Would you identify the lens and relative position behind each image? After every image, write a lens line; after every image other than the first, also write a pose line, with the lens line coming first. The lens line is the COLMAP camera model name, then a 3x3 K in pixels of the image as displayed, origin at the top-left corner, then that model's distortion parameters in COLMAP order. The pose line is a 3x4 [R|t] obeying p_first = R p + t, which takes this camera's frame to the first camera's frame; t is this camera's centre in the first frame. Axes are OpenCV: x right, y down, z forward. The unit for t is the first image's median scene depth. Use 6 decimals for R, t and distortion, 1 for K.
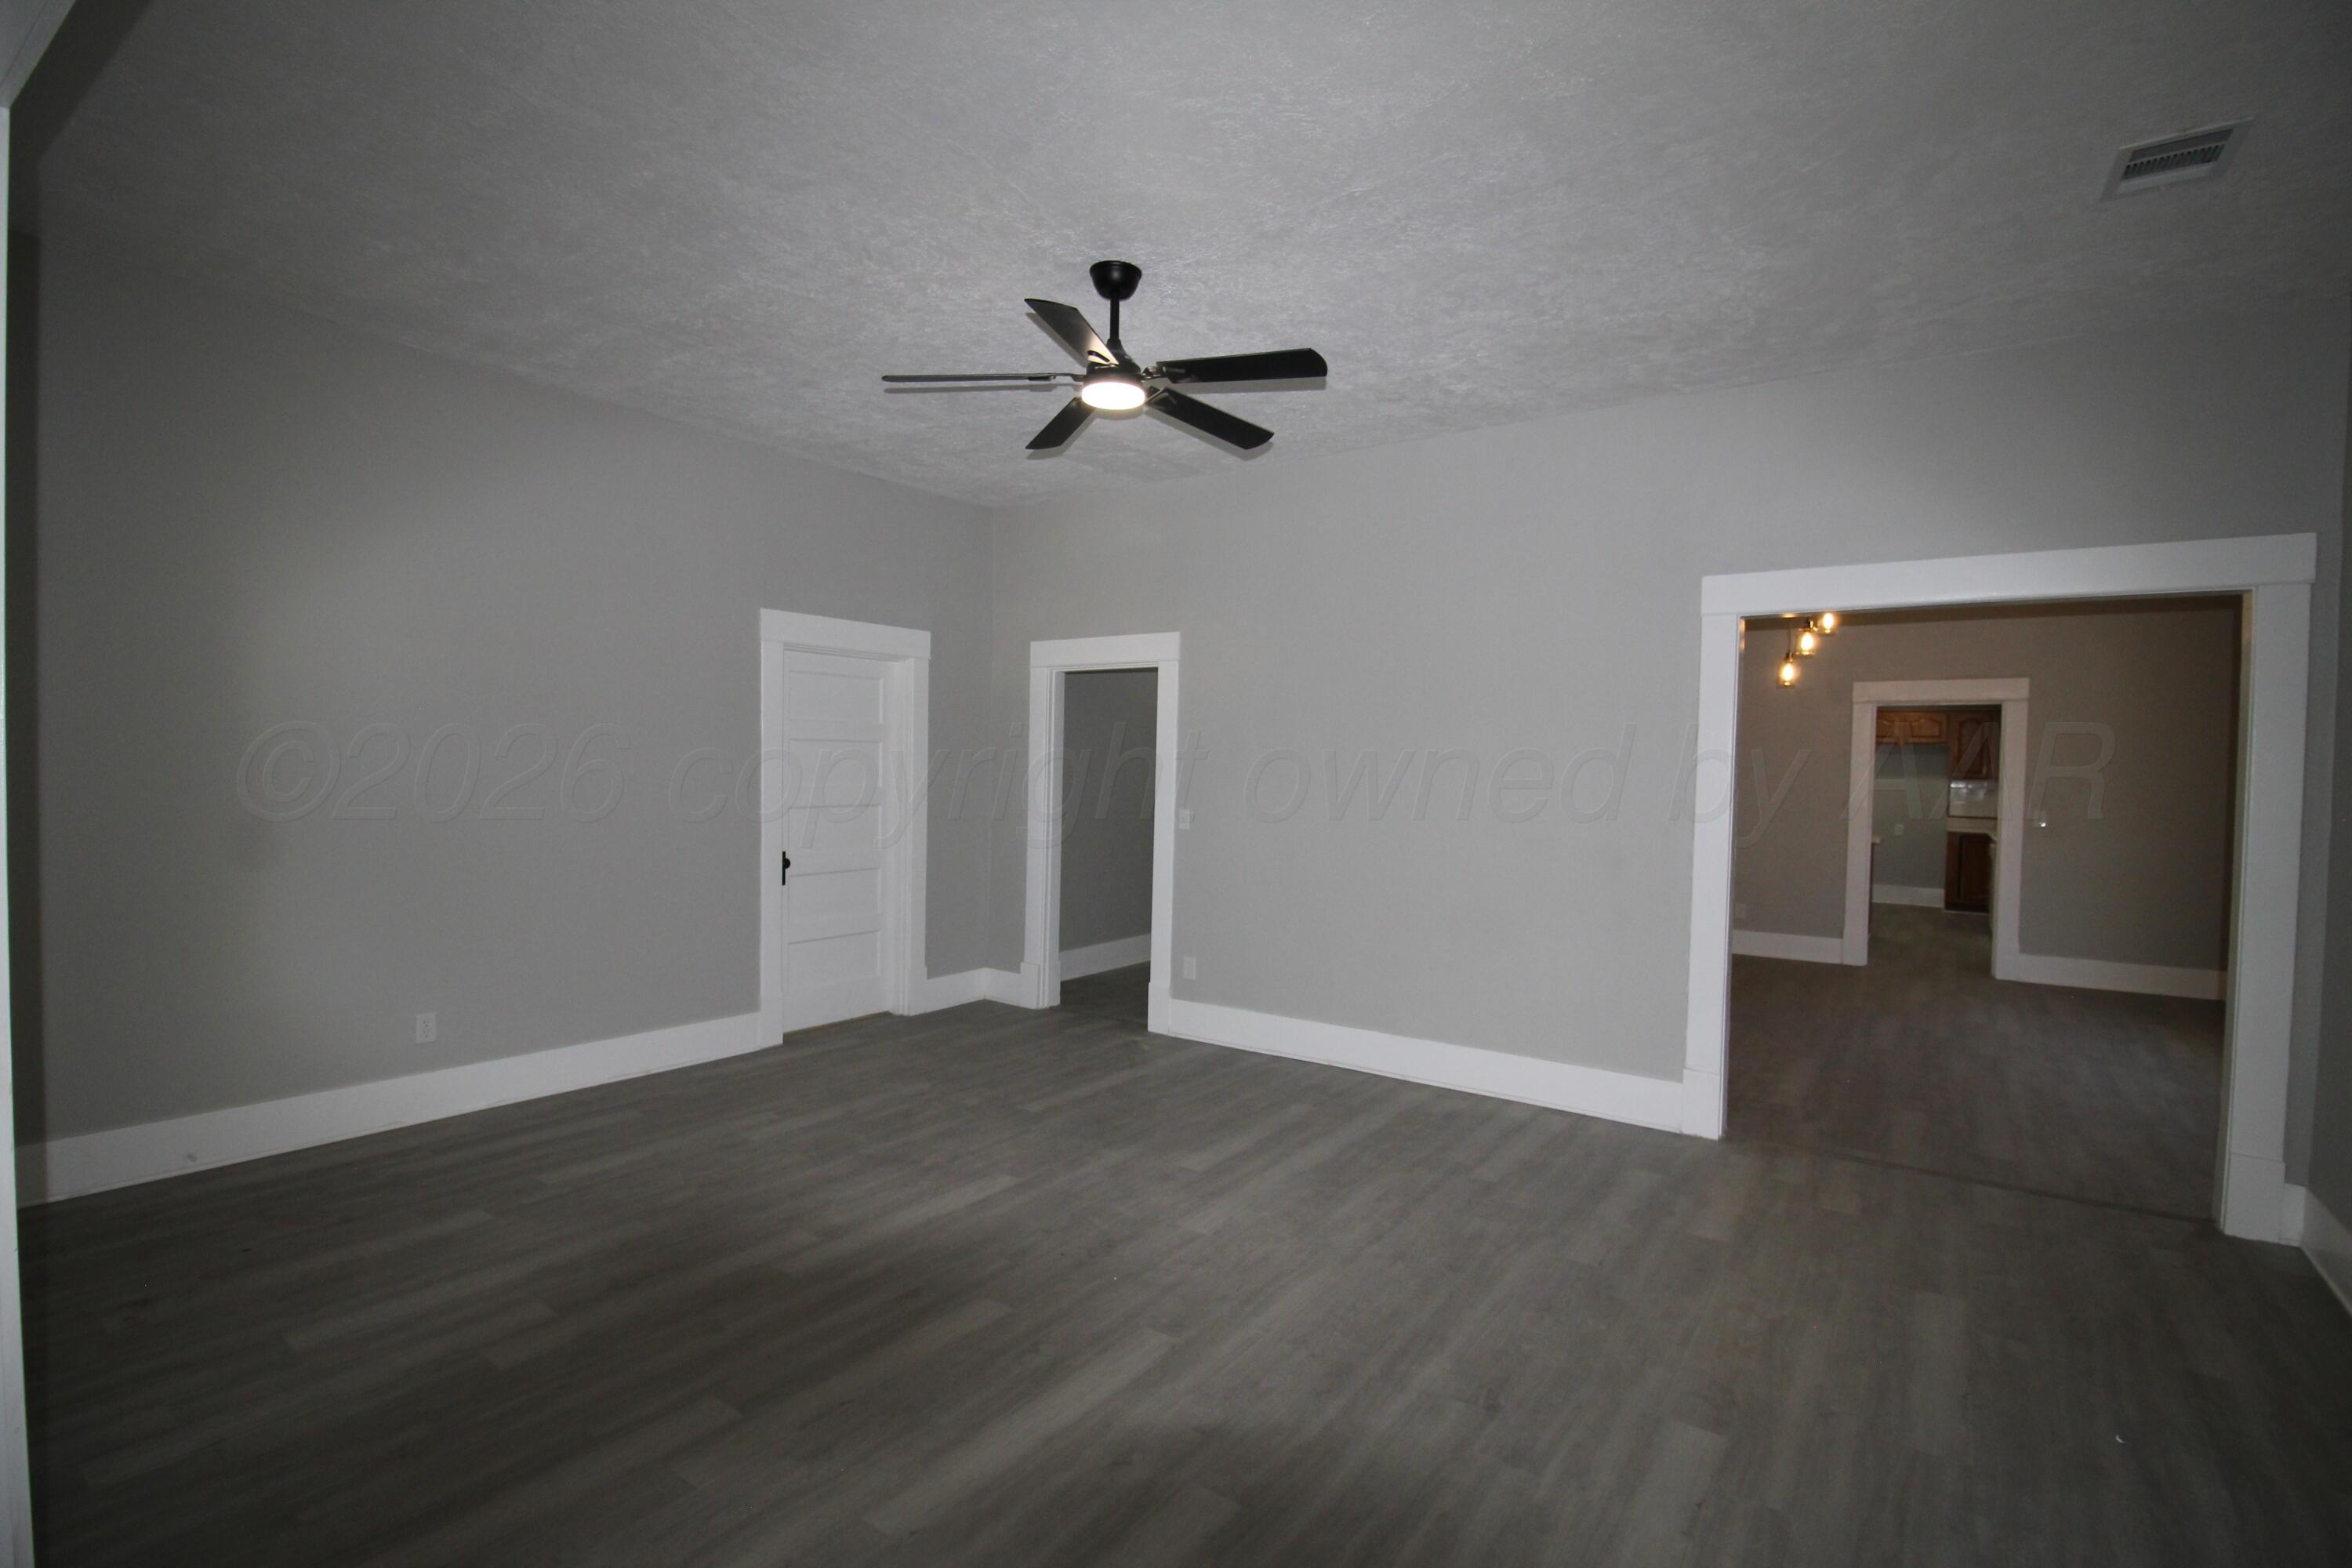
lens RADIAL K [[1089.4, 0, 1188.9], [0, 1089.4, 786.0], [0, 0, 1]] dist [0.001859, -0.015045]
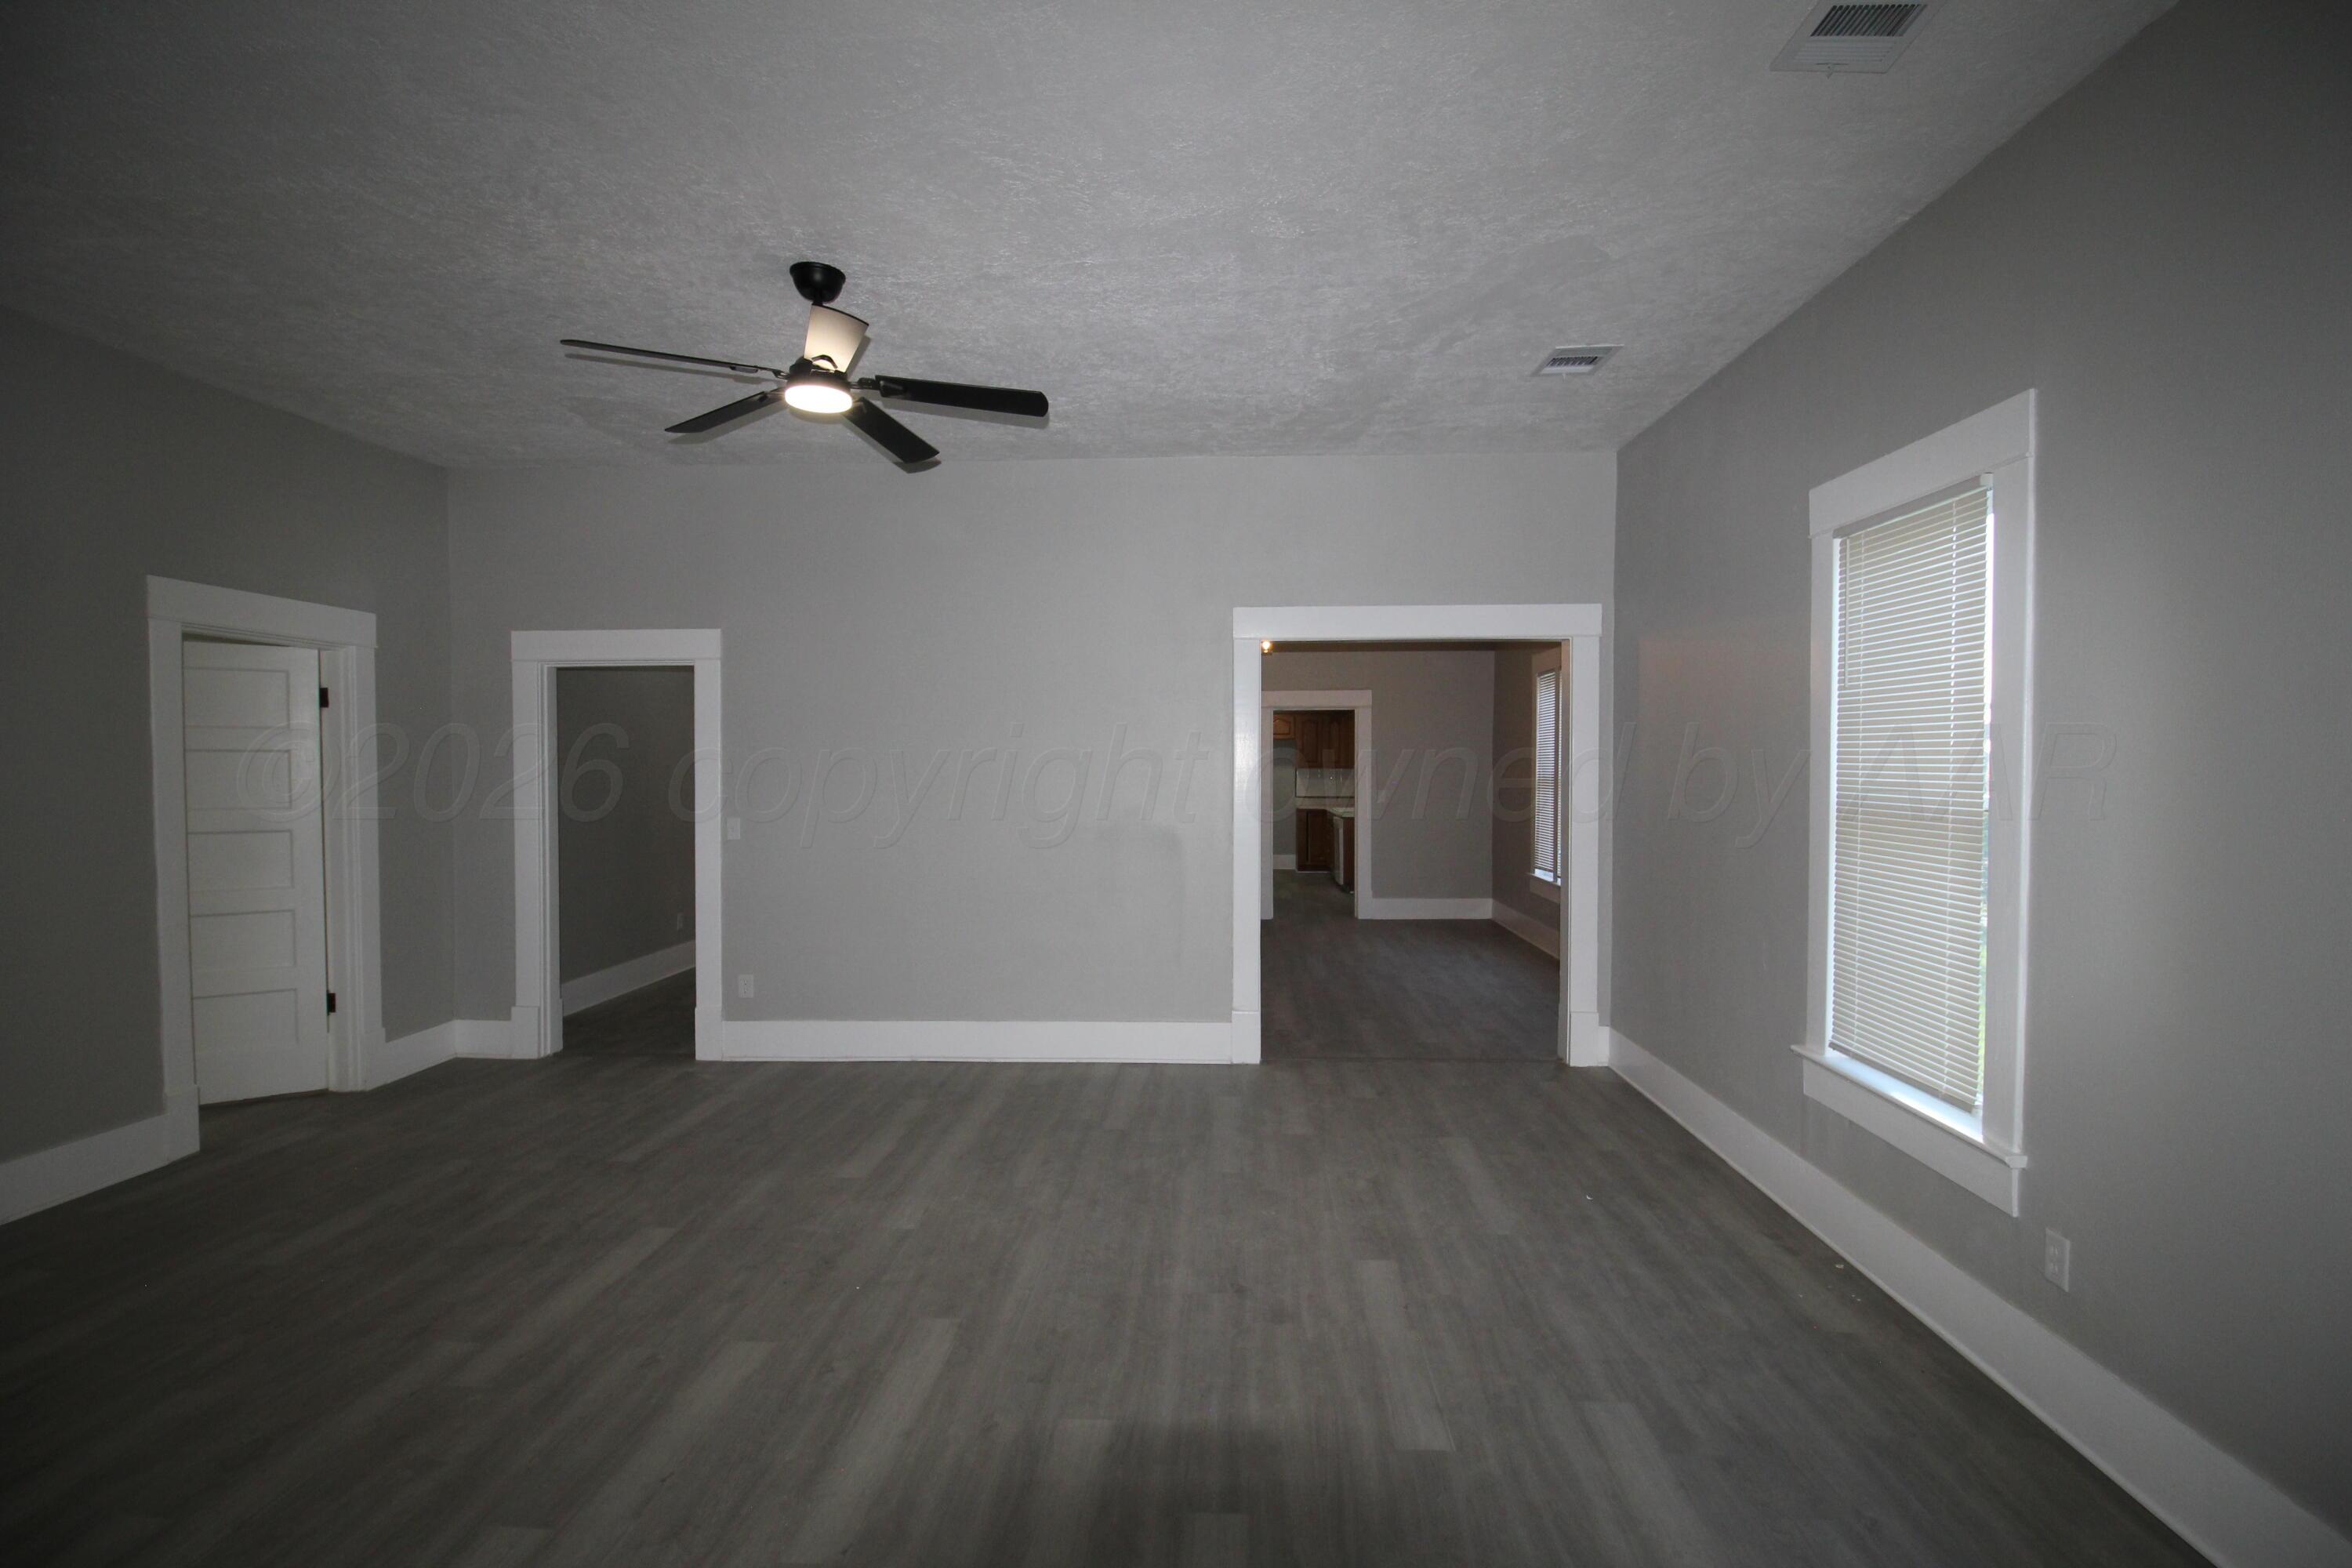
lens RADIAL K [[1089.4, 0, 1188.9], [0, 1089.4, 786.0], [0, 0, 1]] dist [0.001859, -0.015045]
pose [[0.843571, -0.031207, 0.536110, -0.252886], [0.030016, 0.999489, 0.010950, -0.007249], [-0.536178, 0.006855, 0.844077, -0.006380]]
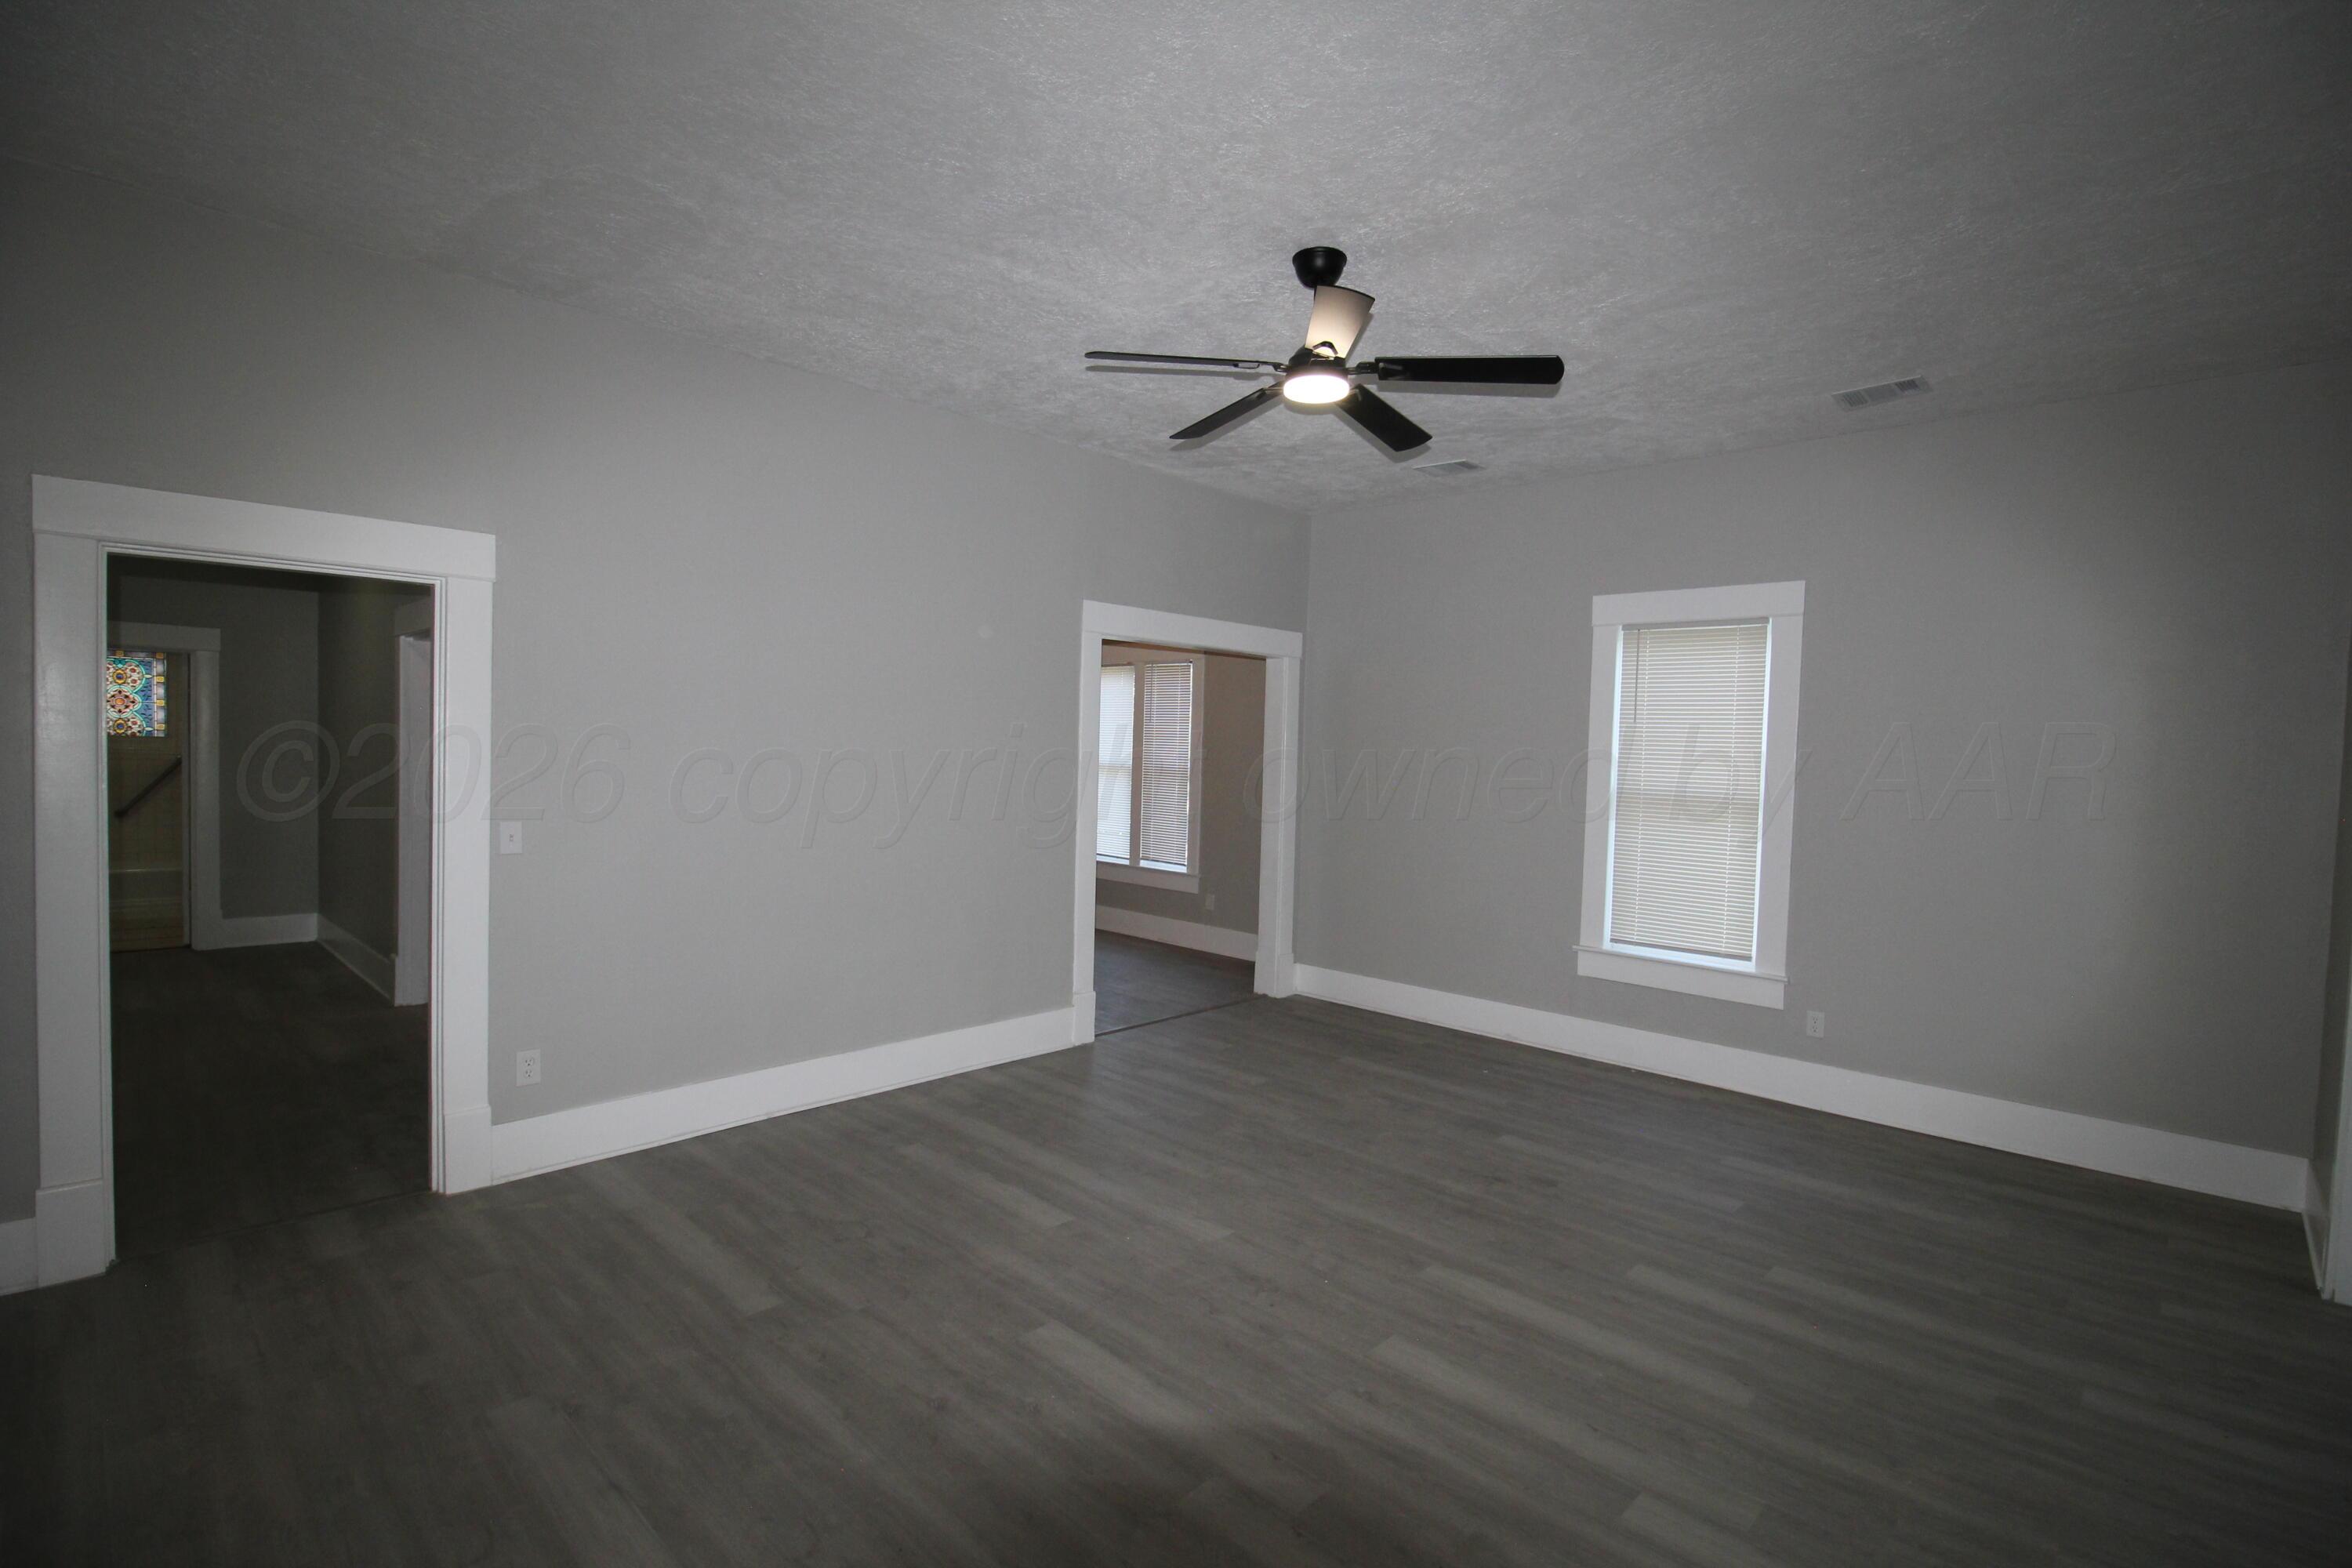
lens RADIAL K [[1089.4, 0, 1188.9], [0, 1089.4, 786.0], [0, 0, 1]] dist [0.001859, -0.015045]
pose [[0.154609, -0.048876, 0.986766, -0.810553], [-0.001007, 0.998767, 0.049628, -0.044671], [-0.987975, -0.008666, 0.154370, 0.740528]]
